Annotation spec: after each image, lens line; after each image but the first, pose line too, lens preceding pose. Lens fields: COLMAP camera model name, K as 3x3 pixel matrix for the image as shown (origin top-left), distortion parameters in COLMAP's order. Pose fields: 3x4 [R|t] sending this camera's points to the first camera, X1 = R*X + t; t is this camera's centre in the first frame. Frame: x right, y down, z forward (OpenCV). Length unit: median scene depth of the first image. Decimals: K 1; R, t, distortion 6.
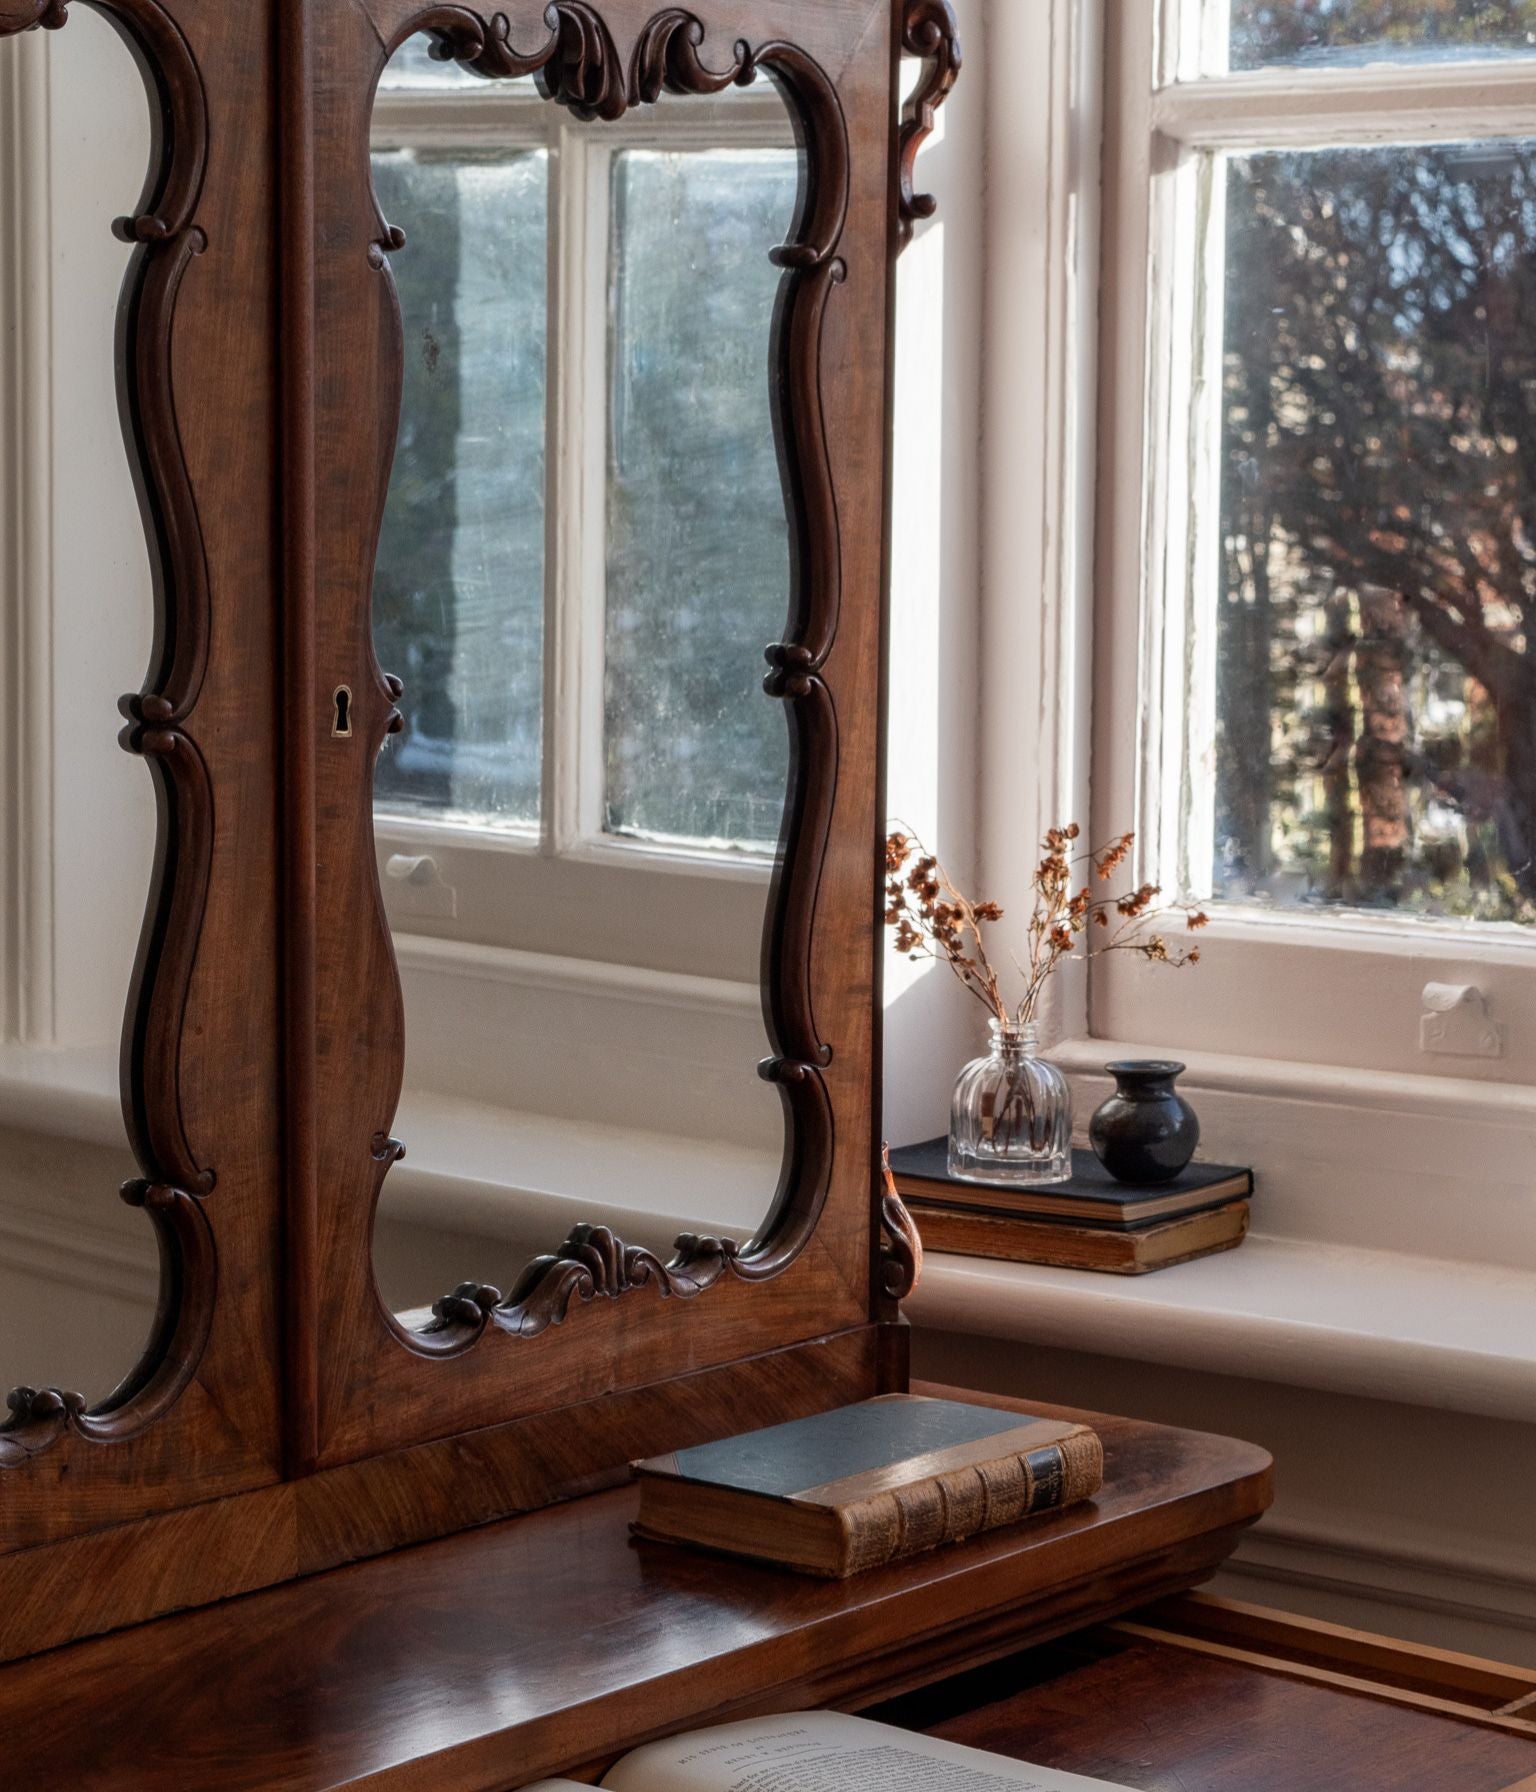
lens RADIAL K [[4463.8, 0, 770.1], [0, 4463.8, 1158.1], [0, 0, 1]] dist [0.051358, -0.015137]
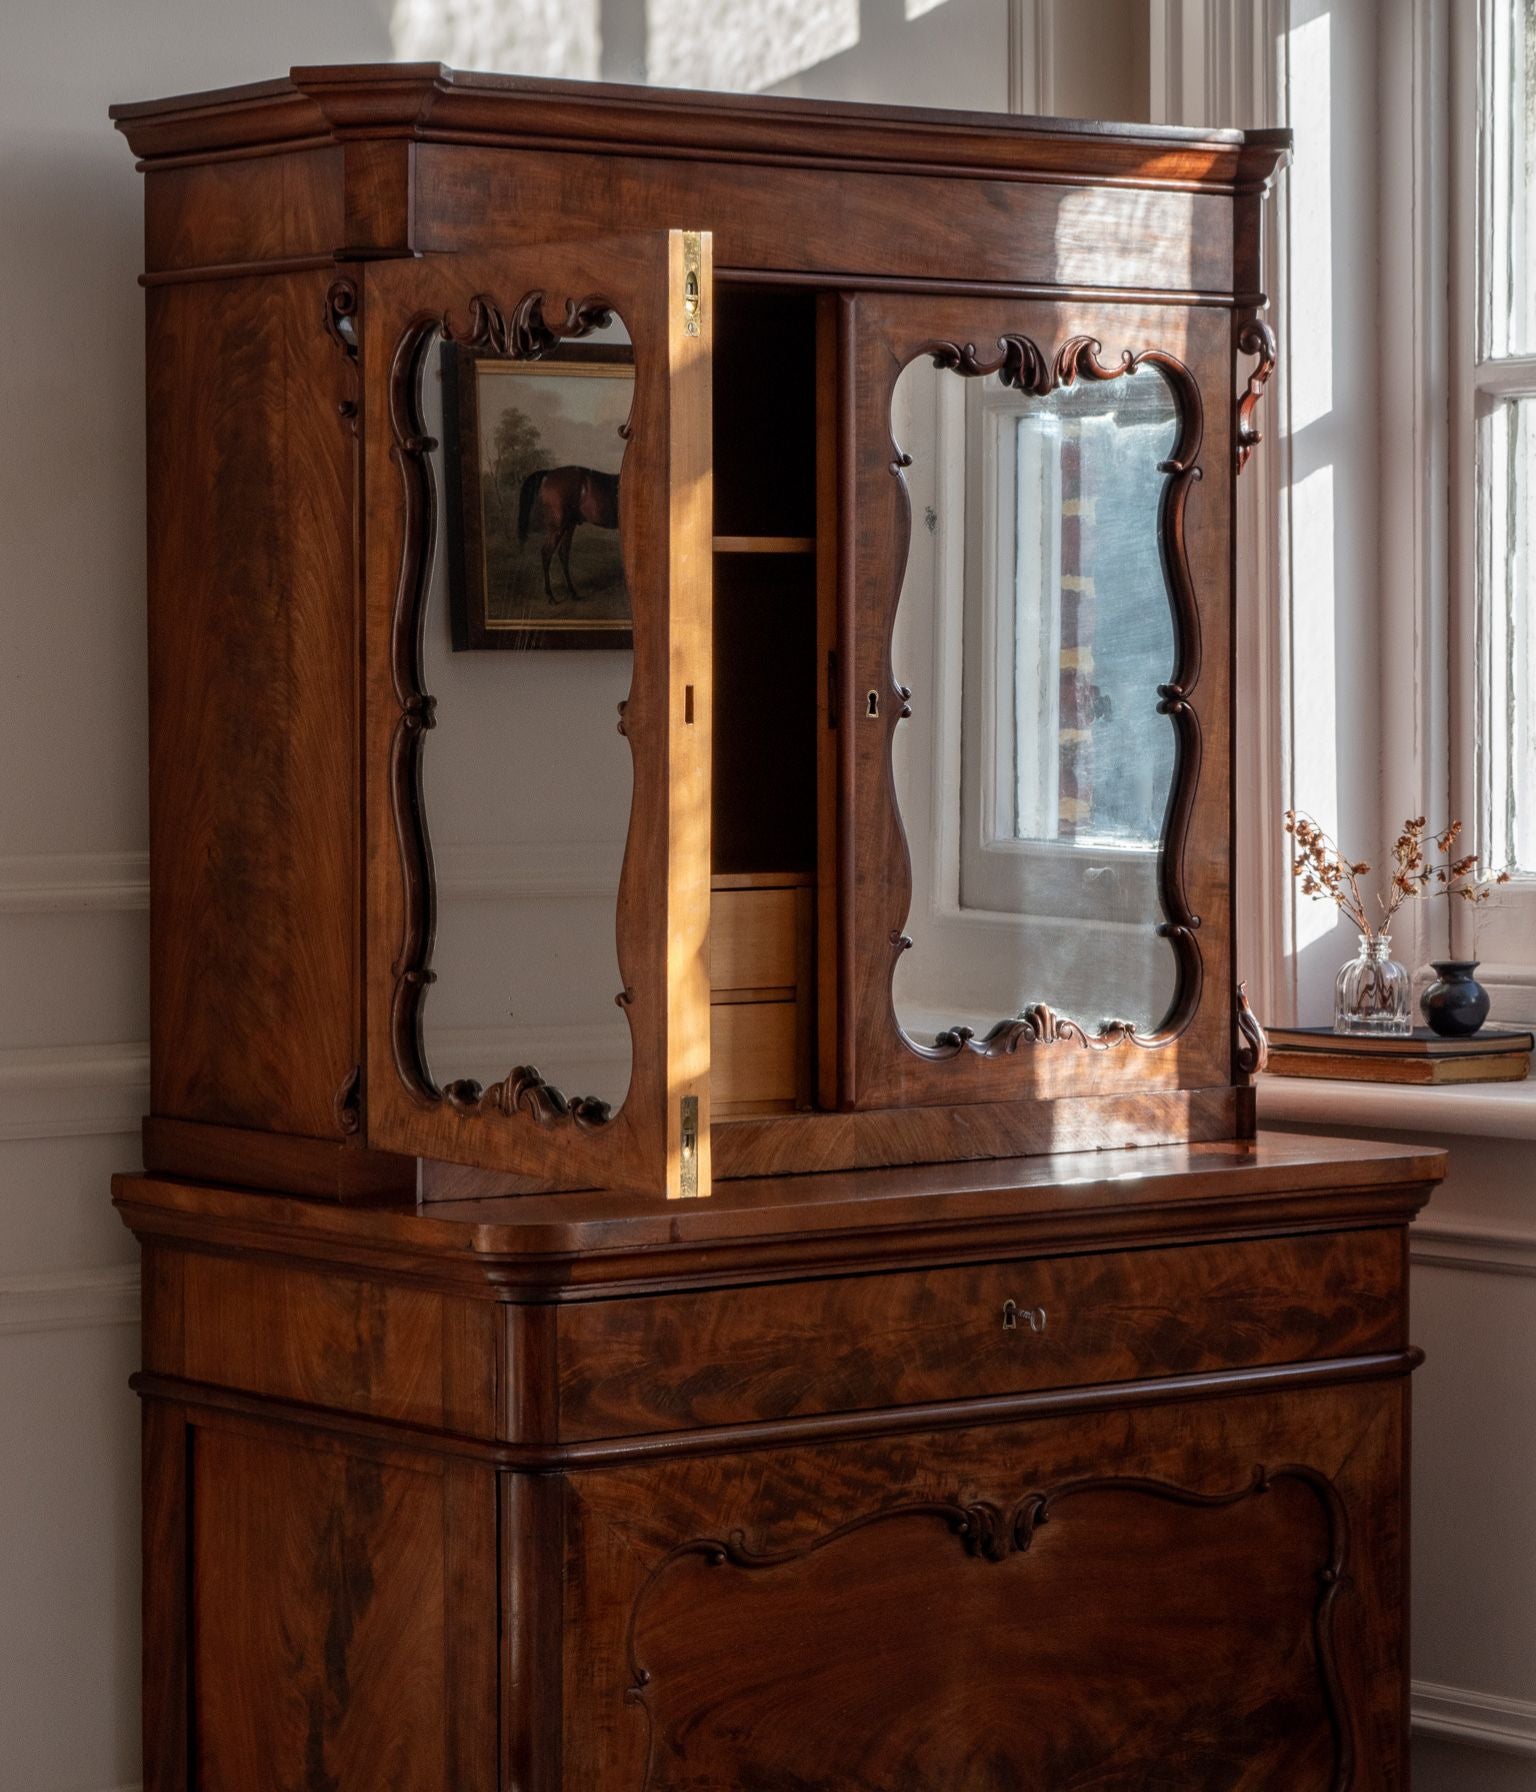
lens RADIAL K [[5286.9, 0, 675.6], [0, 5286.9, 895.0], [0, 0, 1]] dist [0.150023, -2.074484]
pose [[0.966685, -0.004504, -0.255928, 0.351559], [-0.029221, 0.991367, -0.127817, 0.241001], [0.254294, 0.131038, 0.958208, -1.040409]]
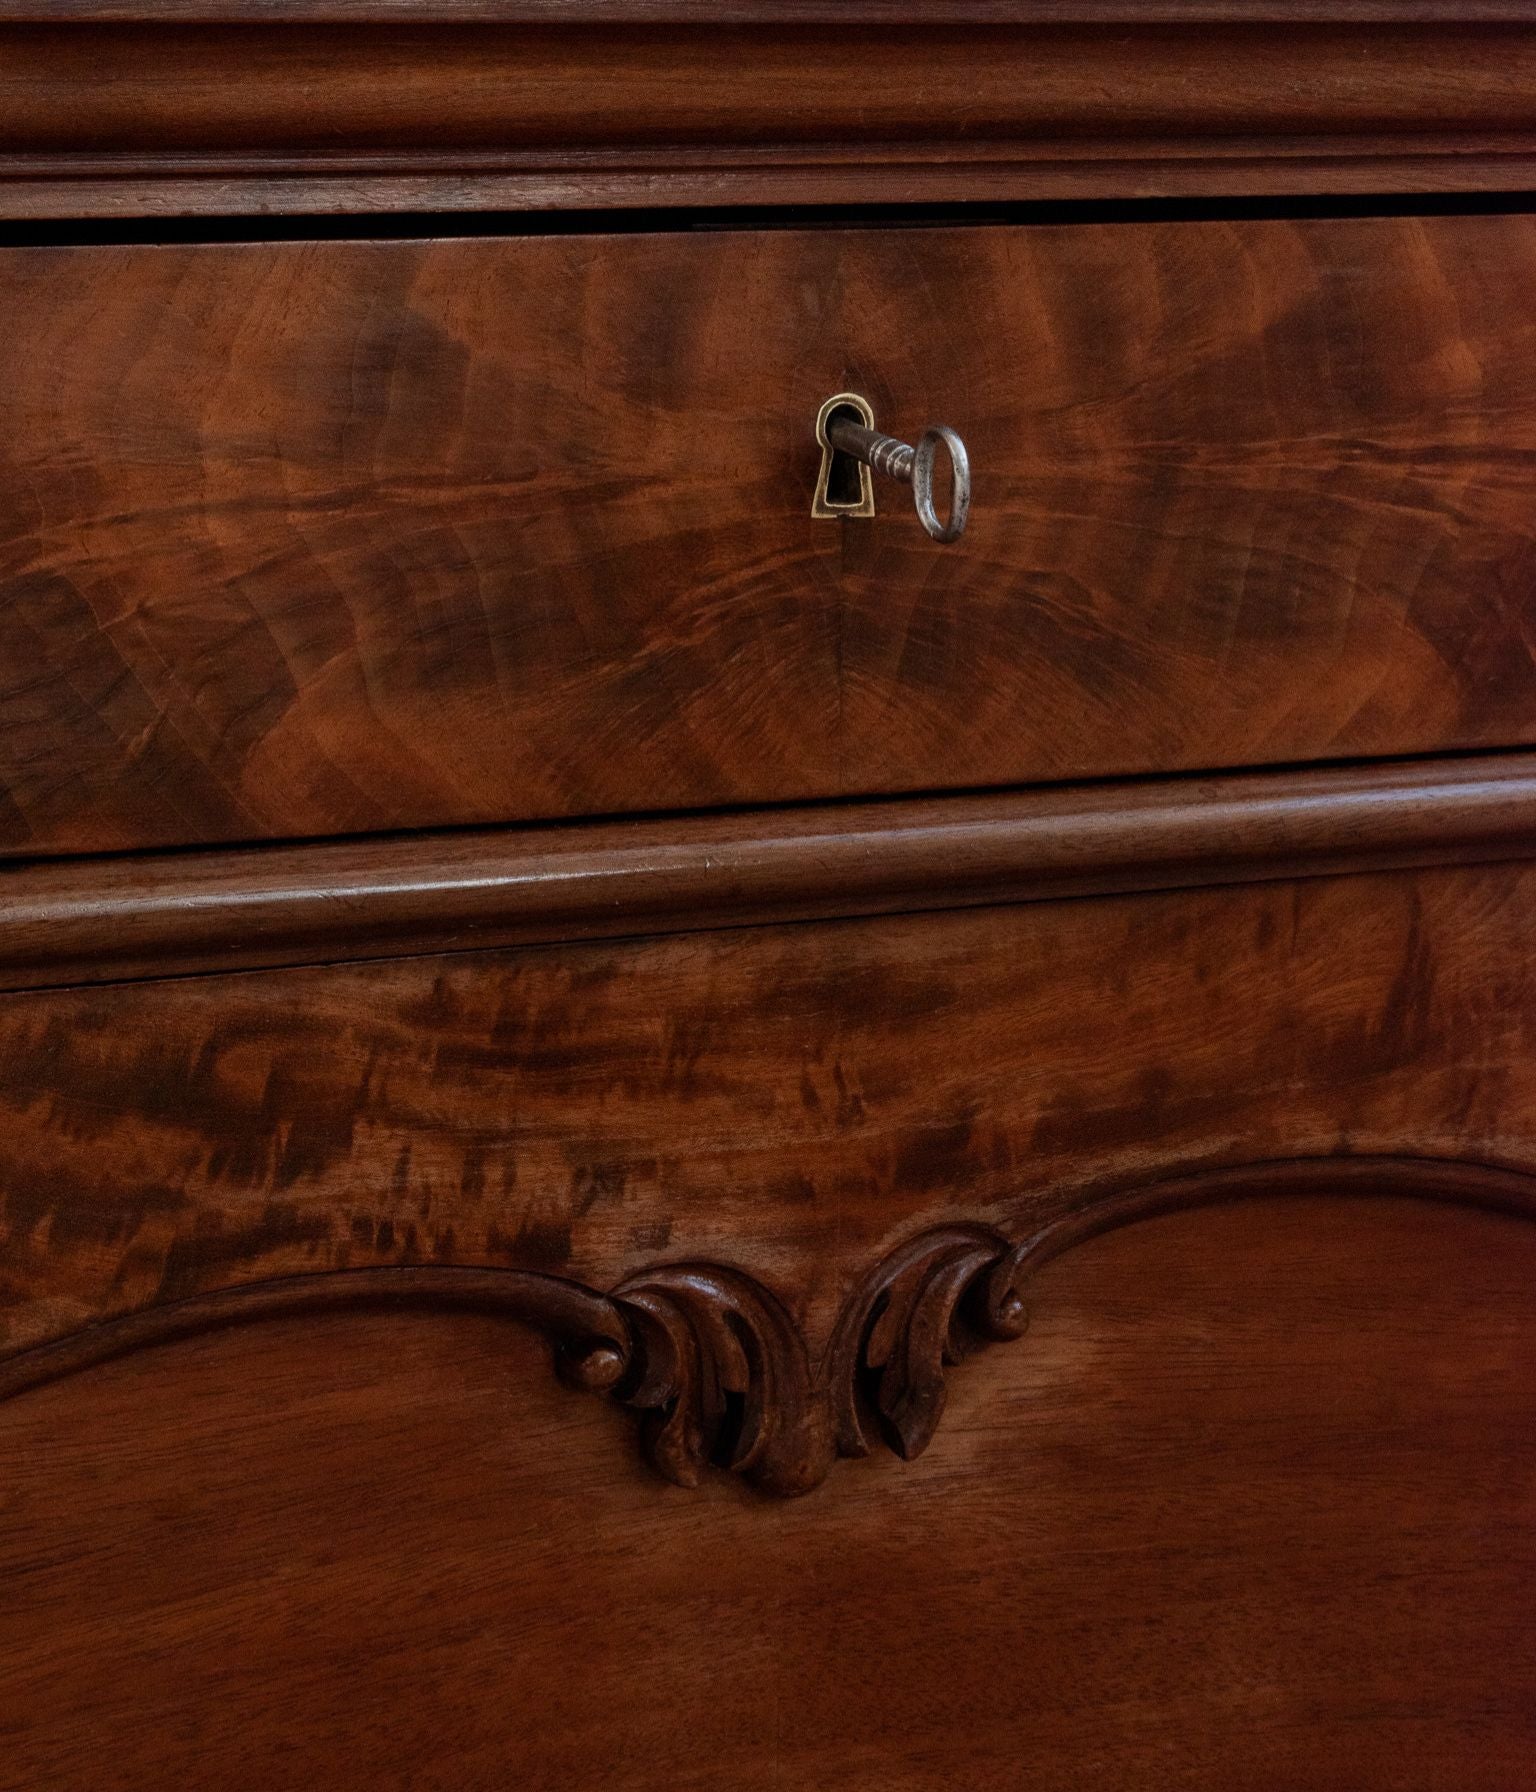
lens RADIAL K [[5014.9, 0, 703.5], [0, 5014.9, 1046.9], [0, 0, 1]] dist [0.024542, 0.165463]
pose [[0.902006, 0.070999, -0.425845, 0.145505], [-0.061693, 0.997459, 0.035627, 0.177164], [0.427293, -0.005864, 0.904094, 0.479211]]
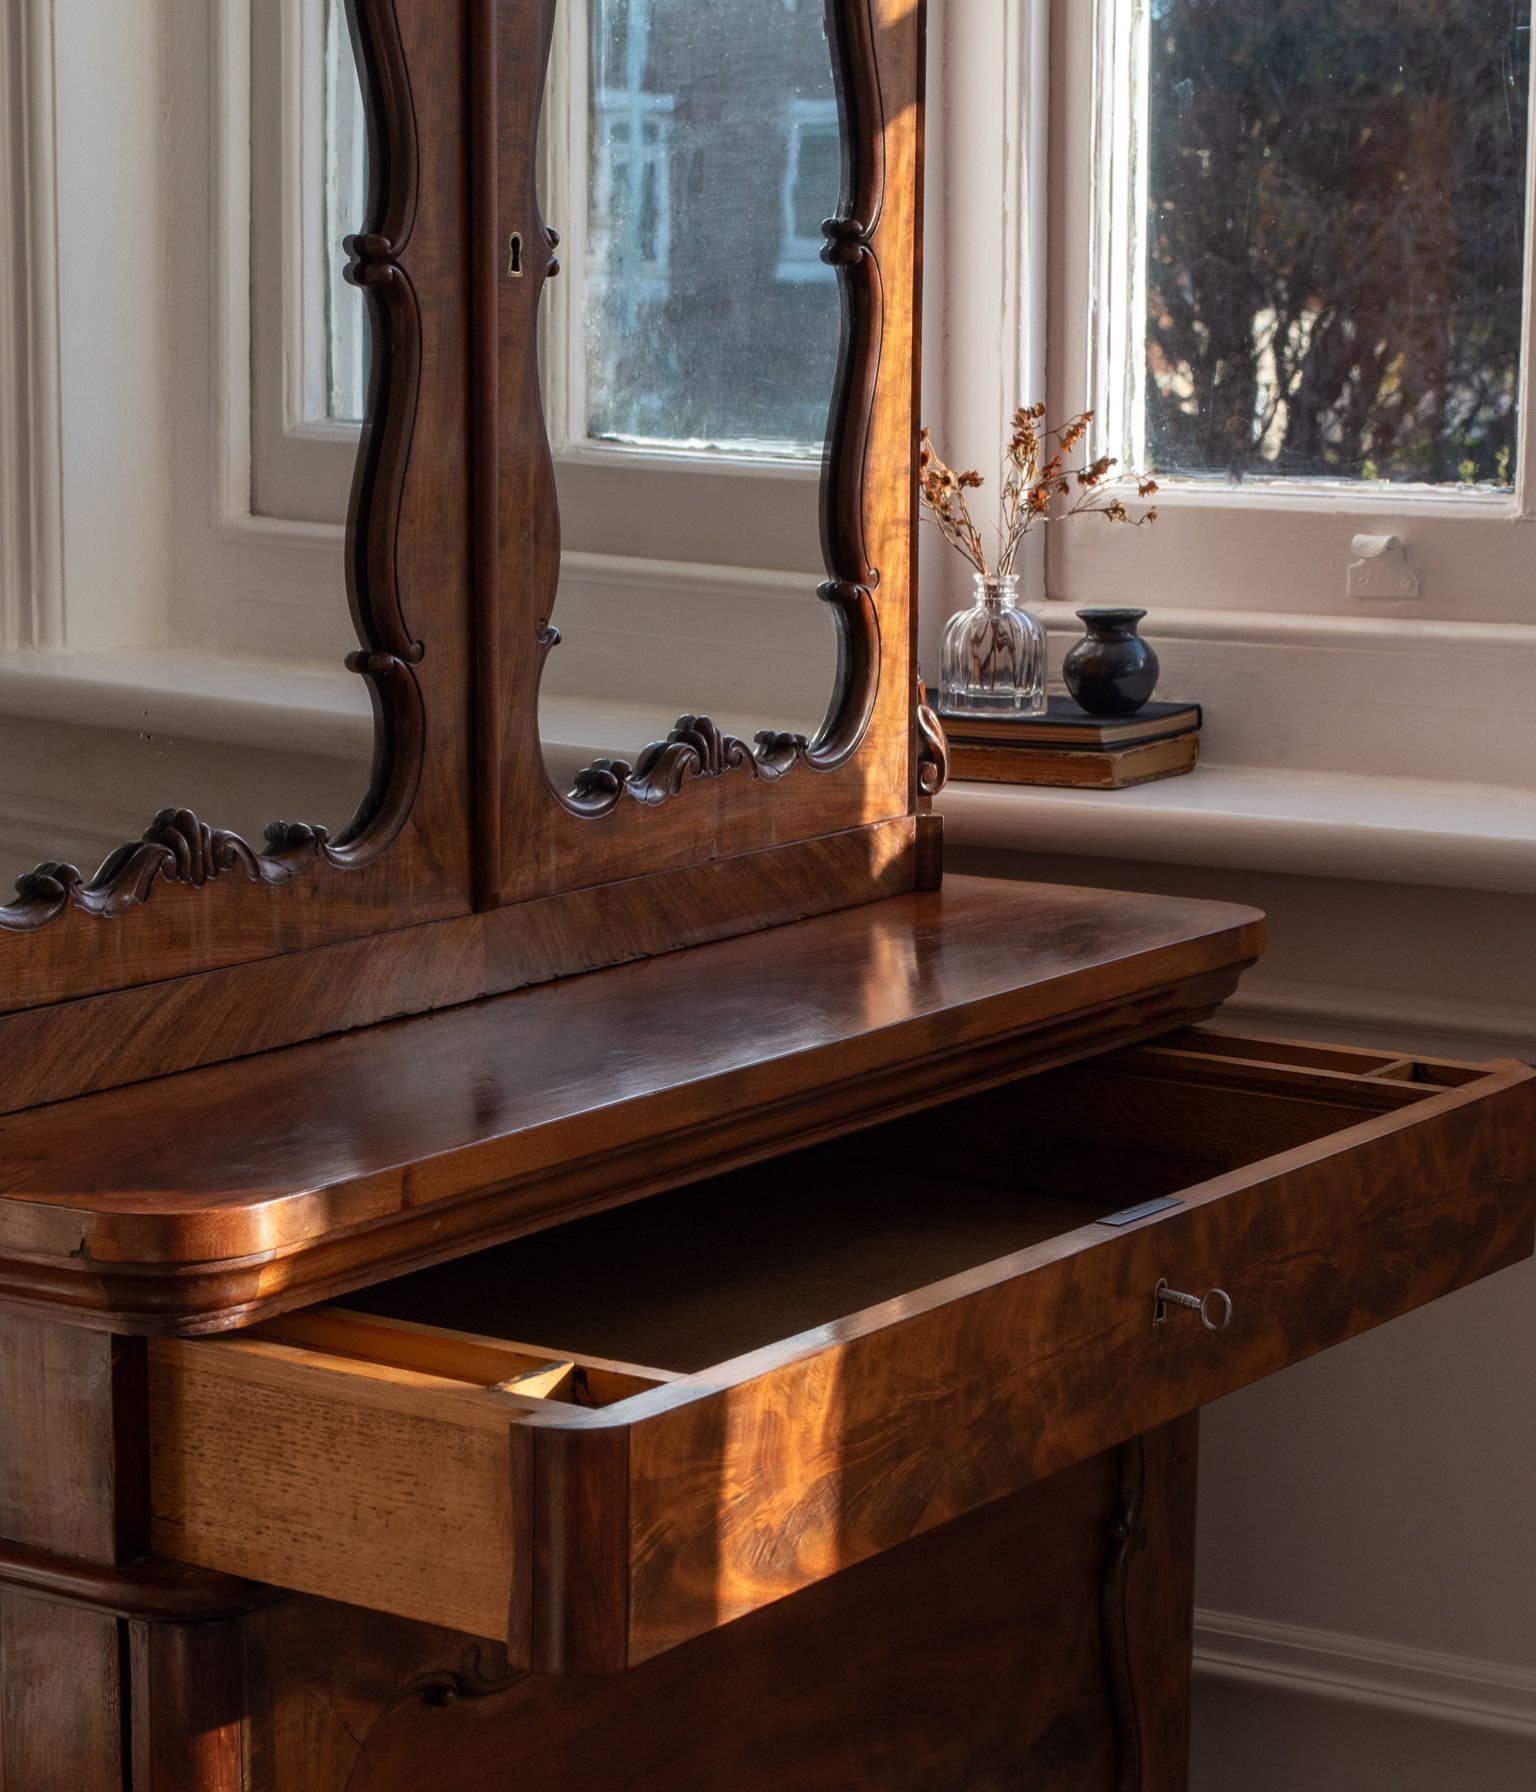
lens RADIAL K [[4602.4, 0, 763.1], [0, 4602.4, 1192.1], [0, 0, 1]] dist [-0.038454, 0.407852]
pose [[0.996902, -0.025436, 0.074422, -0.113227], [0.021760, 0.998523, 0.049792, 0.078817], [-0.075579, -0.048018, 0.995983, -0.203959]]
